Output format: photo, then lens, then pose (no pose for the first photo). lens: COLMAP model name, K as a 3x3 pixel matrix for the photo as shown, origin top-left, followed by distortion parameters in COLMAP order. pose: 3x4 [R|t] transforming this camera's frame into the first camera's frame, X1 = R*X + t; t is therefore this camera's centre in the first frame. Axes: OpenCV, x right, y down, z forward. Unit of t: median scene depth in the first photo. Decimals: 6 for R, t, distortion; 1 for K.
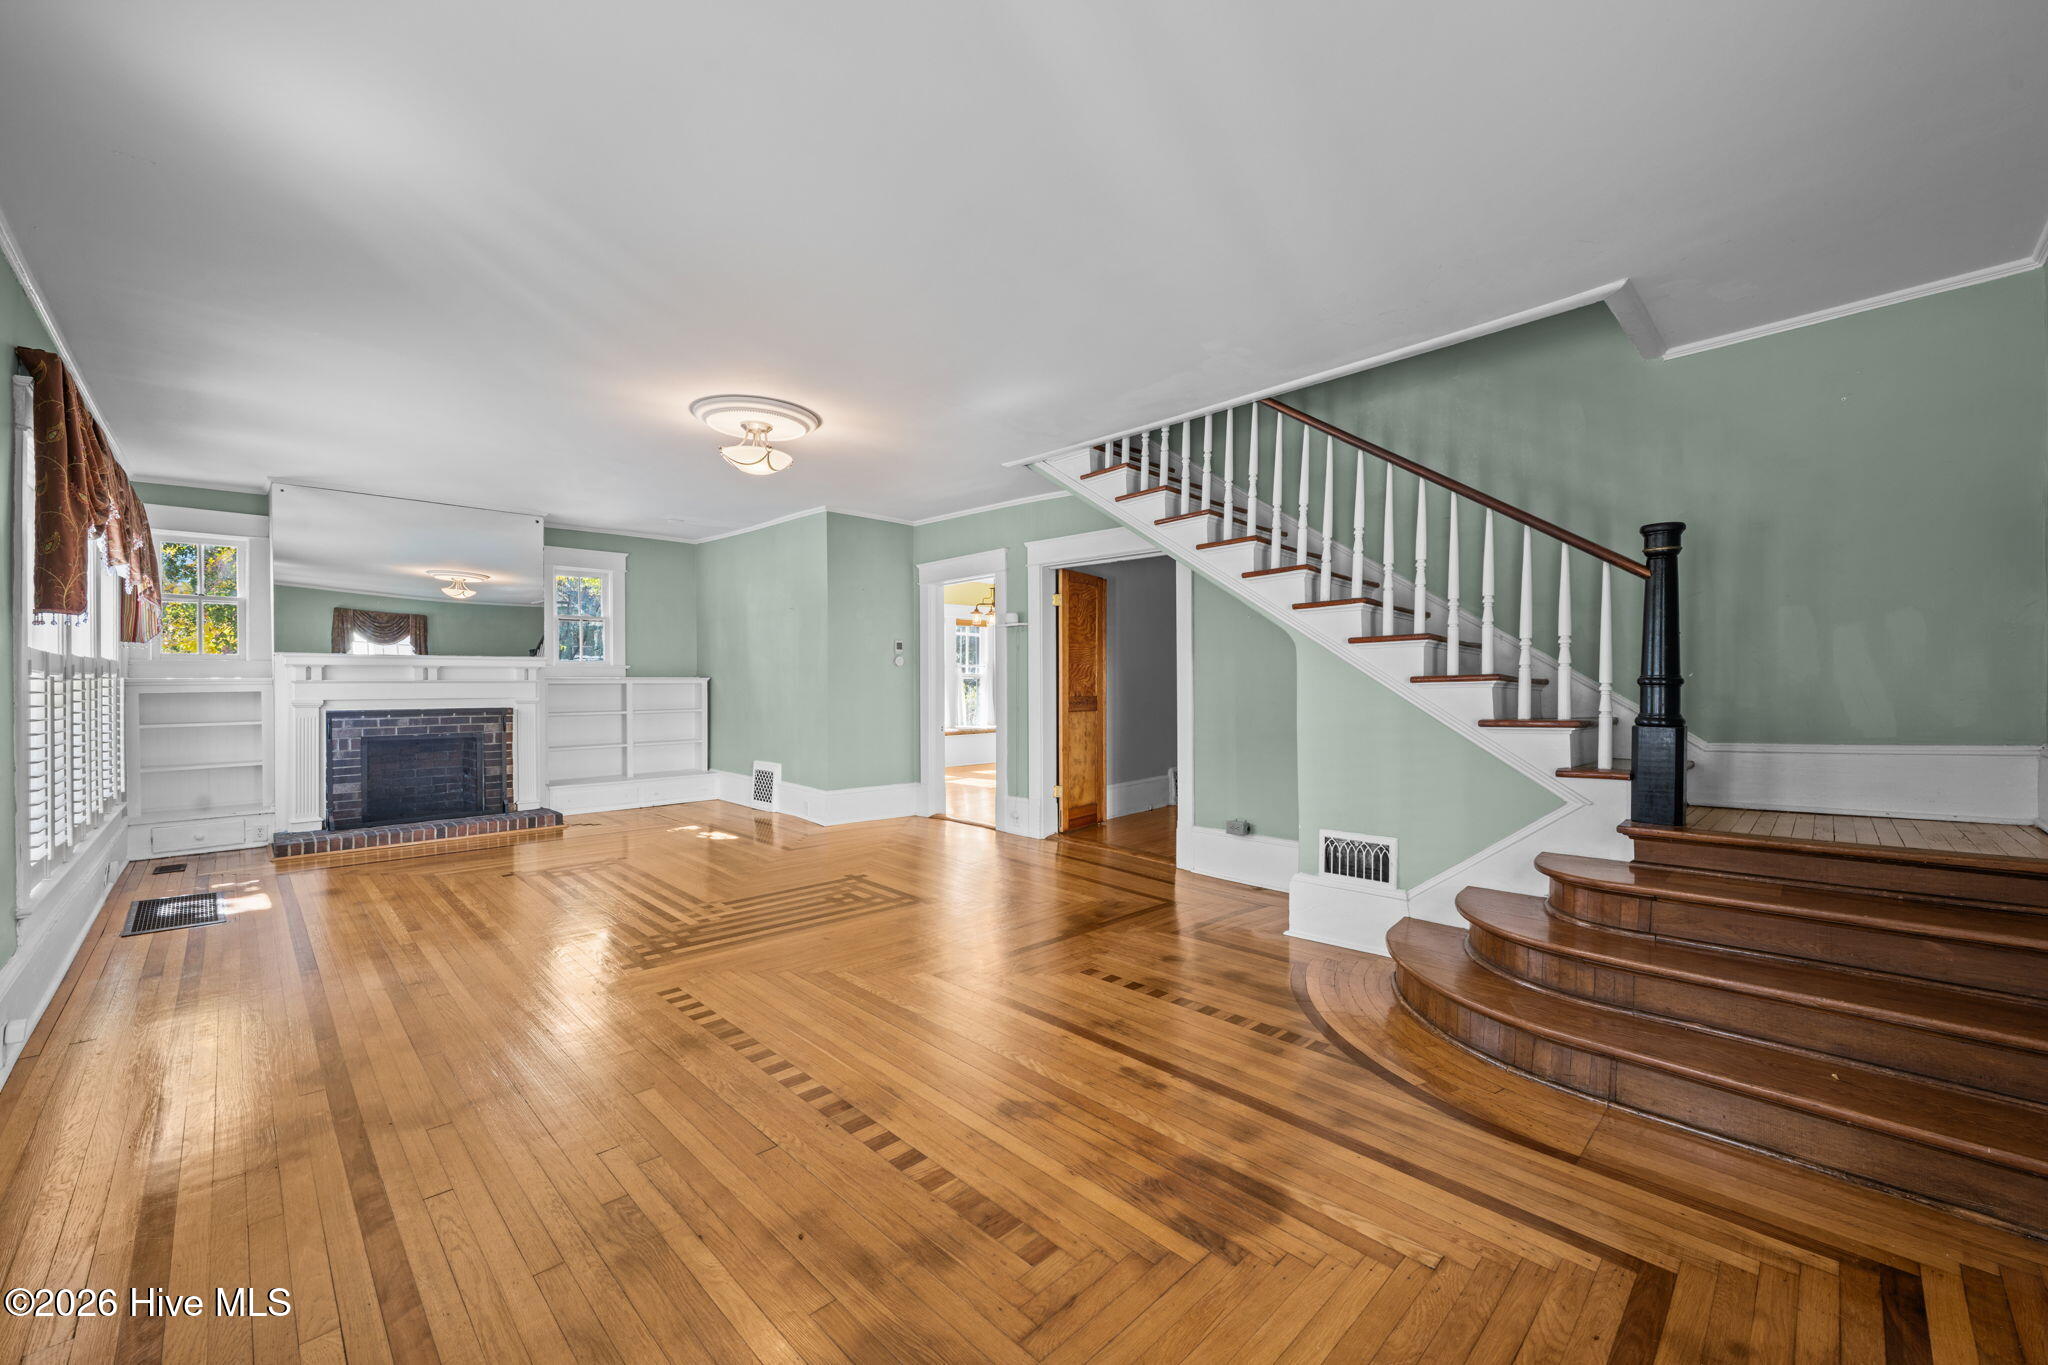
lens RADIAL K [[816.5, 0, 1013.9], [0, 816.5, 689.3], [0, 0, 1]] dist [-0.004656, 0.000252]
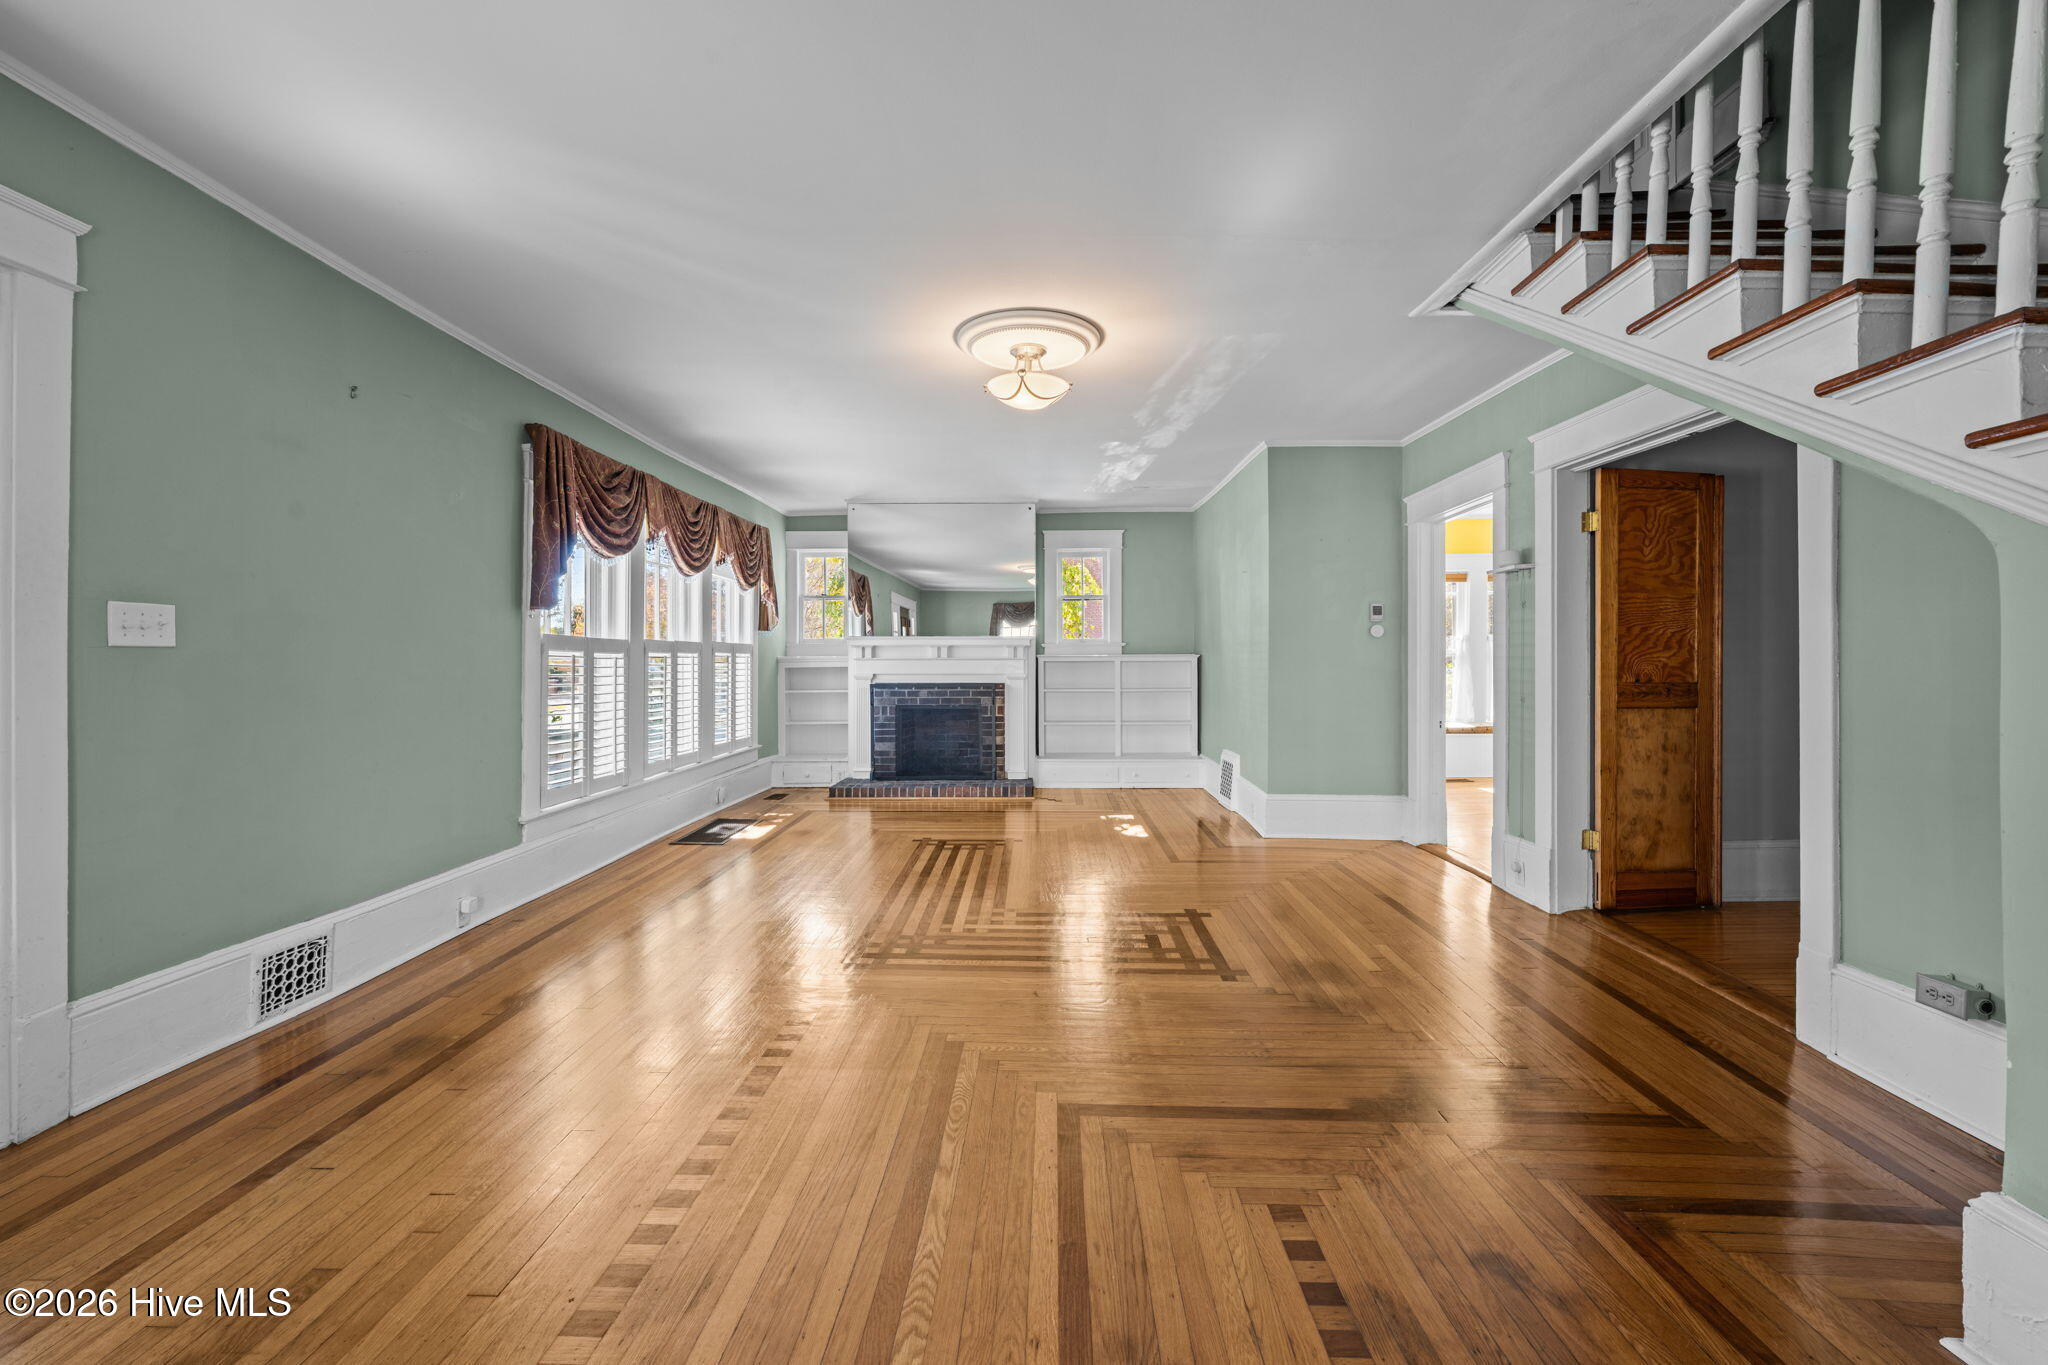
lens RADIAL K [[816.5, 0, 1022.7], [0, 816.5, 666.8], [0, 0, 1]] dist [-0.004656, 0.000252]
pose [[0.703648, 0.005212, -0.710529, 0.183891], [-0.006395, 0.999979, 0.001001, -0.000287], [0.710520, 0.003840, 0.703667, 0.277497]]
